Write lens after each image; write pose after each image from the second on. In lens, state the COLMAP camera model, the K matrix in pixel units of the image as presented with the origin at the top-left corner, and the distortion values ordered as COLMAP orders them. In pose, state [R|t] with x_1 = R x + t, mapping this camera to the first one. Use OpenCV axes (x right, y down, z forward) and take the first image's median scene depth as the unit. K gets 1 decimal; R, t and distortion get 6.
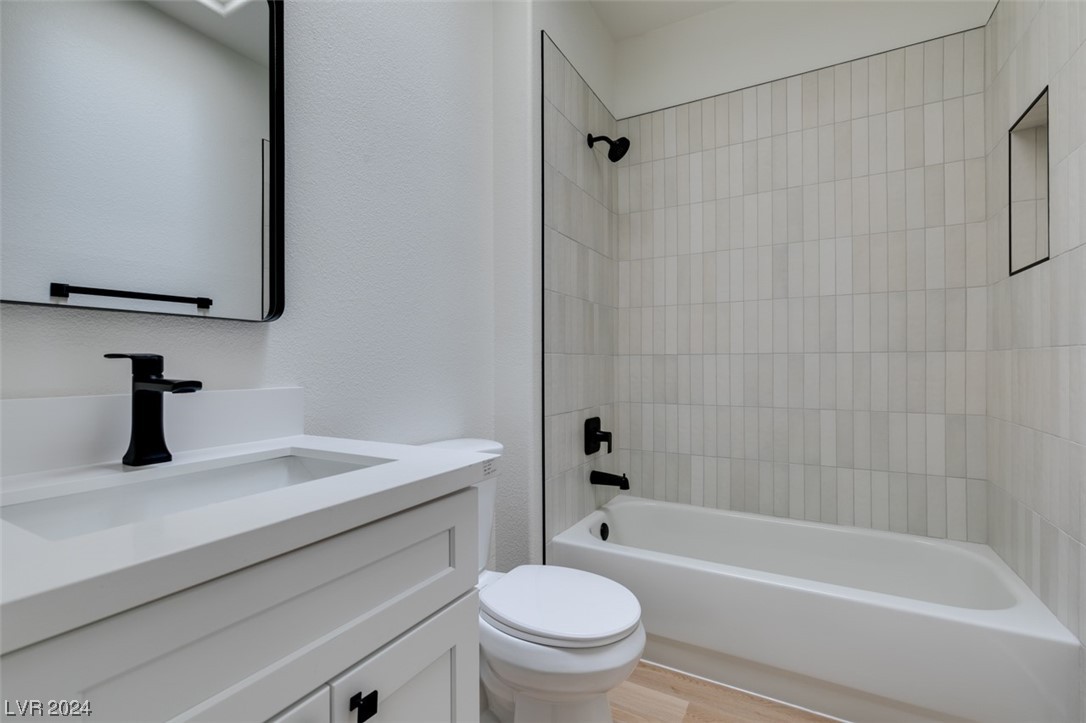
lens RADIAL K [[485.4, 0, 542.7], [0, 485.4, 363.3], [0, 0, 1]] dist [0.004314, -0.000381]
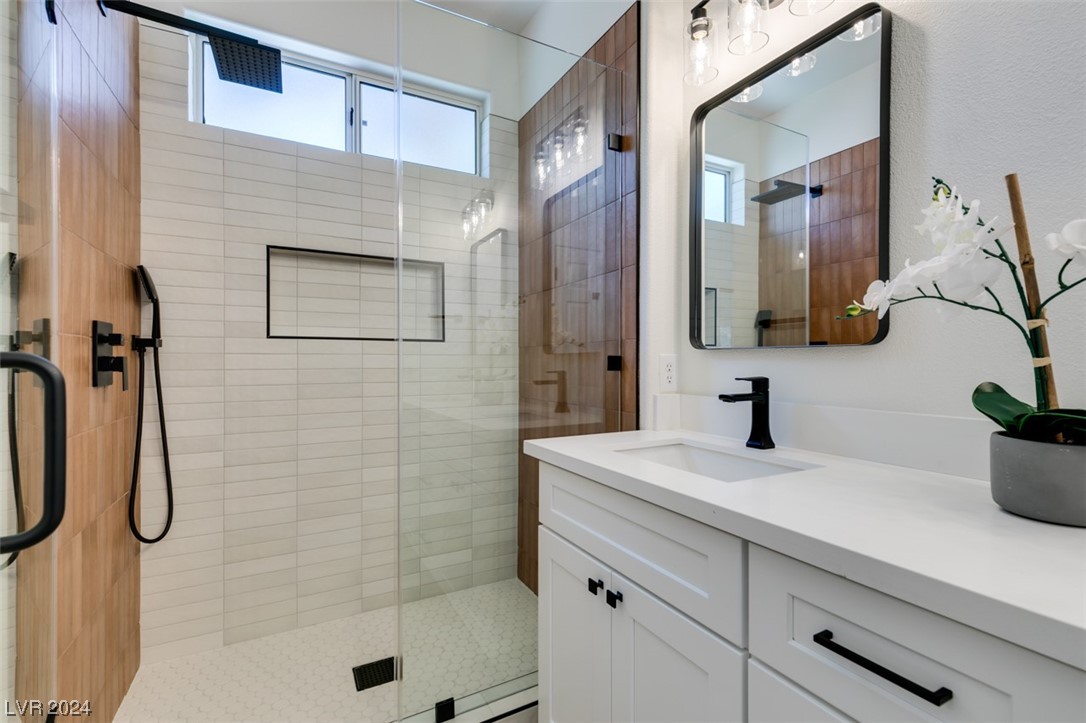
lens RADIAL K [[485.4, 0, 542.7], [0, 485.4, 363.3], [0, 0, 1]] dist [0.004314, -0.000381]
pose [[-0.536265, 0.002141, -0.844047, 0.841301], [0.002829, 0.999996, 0.000739, -0.063534], [0.844045, -0.001991, -0.536269, 1.241447]]
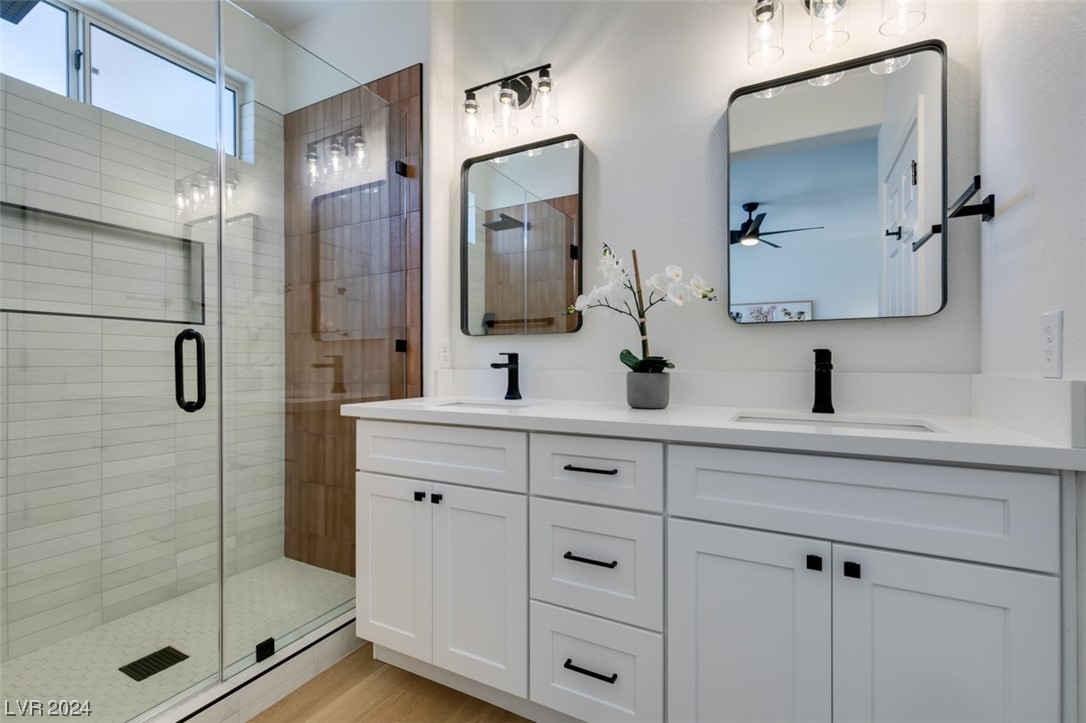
lens RADIAL K [[479.9, 0, 545.8], [0, 479.9, 367.9], [0, 0, 1]] dist [0.004313, 0.000433]
pose [[0.026547, 0.009606, -0.999601, 1.474146], [0.005760, 0.999936, 0.009762, 0.031584], [0.999631, -0.006017, 0.026490, 1.096802]]
